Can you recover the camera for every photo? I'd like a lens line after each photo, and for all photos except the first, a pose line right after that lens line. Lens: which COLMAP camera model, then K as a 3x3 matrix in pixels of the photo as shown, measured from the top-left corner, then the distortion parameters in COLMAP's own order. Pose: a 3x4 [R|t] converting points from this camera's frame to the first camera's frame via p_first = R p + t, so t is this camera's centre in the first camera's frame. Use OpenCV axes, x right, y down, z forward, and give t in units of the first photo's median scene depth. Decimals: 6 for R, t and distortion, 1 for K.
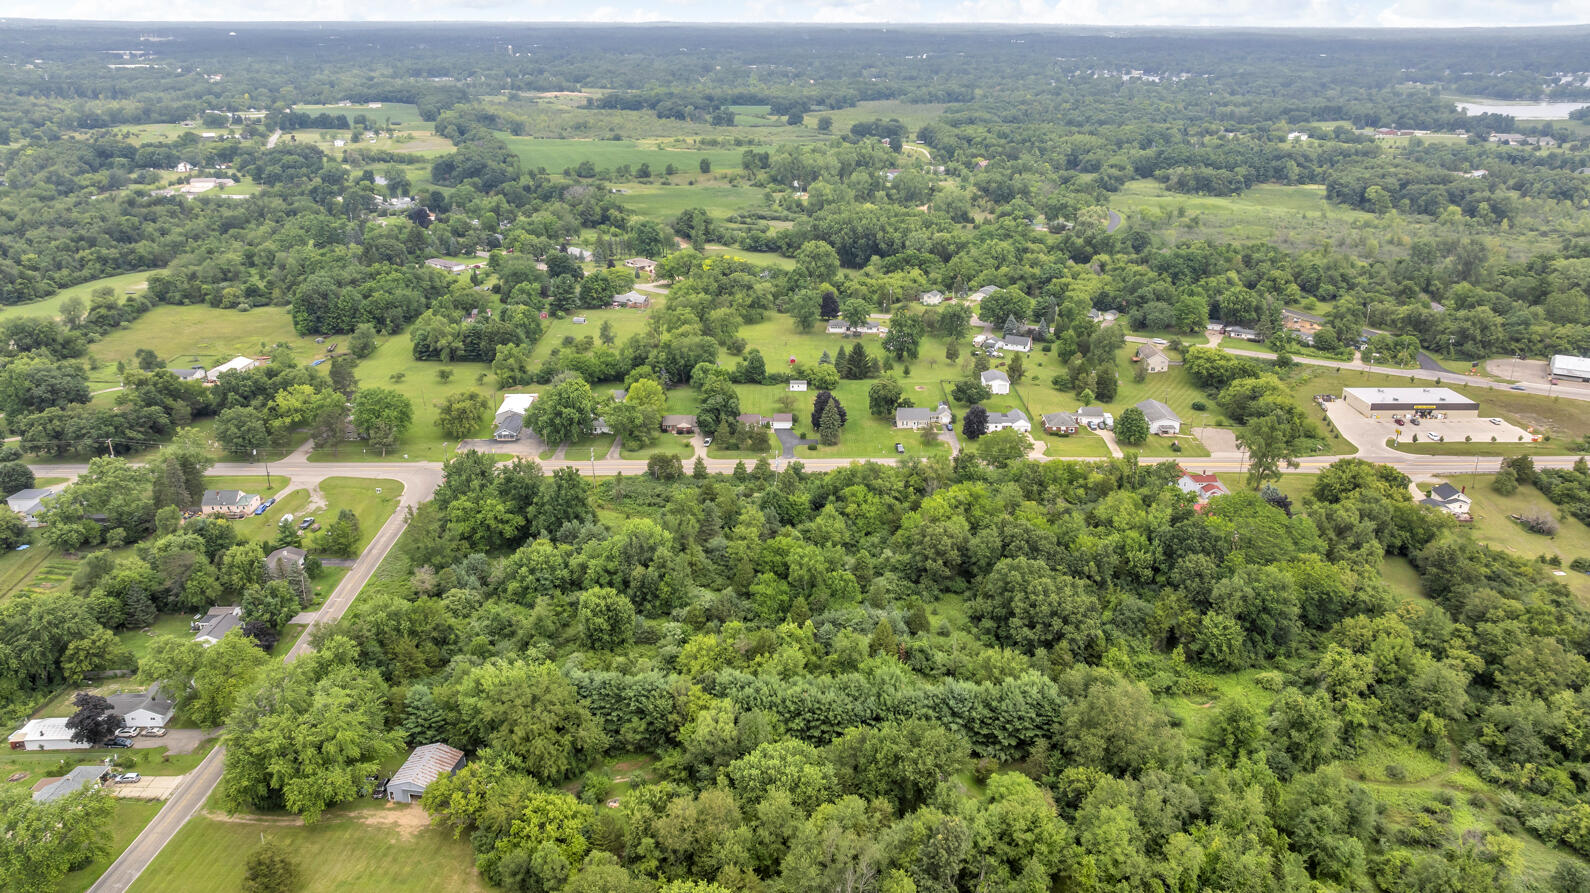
lens RADIAL K [[1137.9, 0, 815.7], [0, 1137.9, 442.5], [0, 0, 1]] dist [-0.033079, 0.042395]
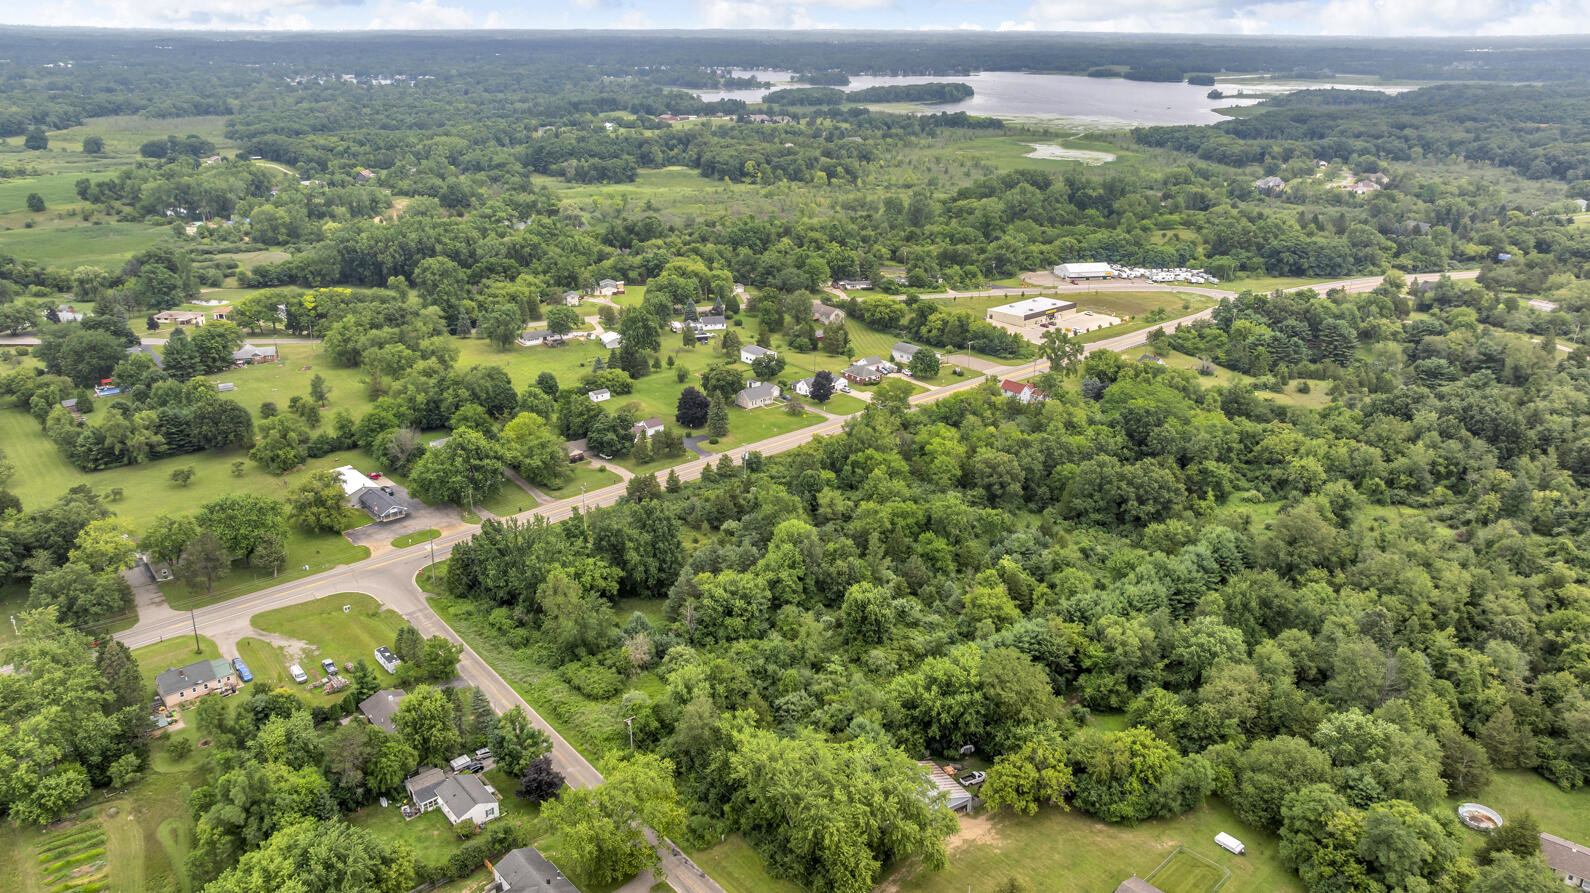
lens RADIAL K [[1083.7, 0, 795.0], [0, 1083.7, 446.5], [0, 0, 1]] dist [-0.021756, 0.002067]
pose [[0.759668, -0.232832, 0.607201, -0.218055], [0.222004, 0.970467, 0.094379, -0.026970], [-0.611243, 0.063104, 0.788923, 0.069556]]
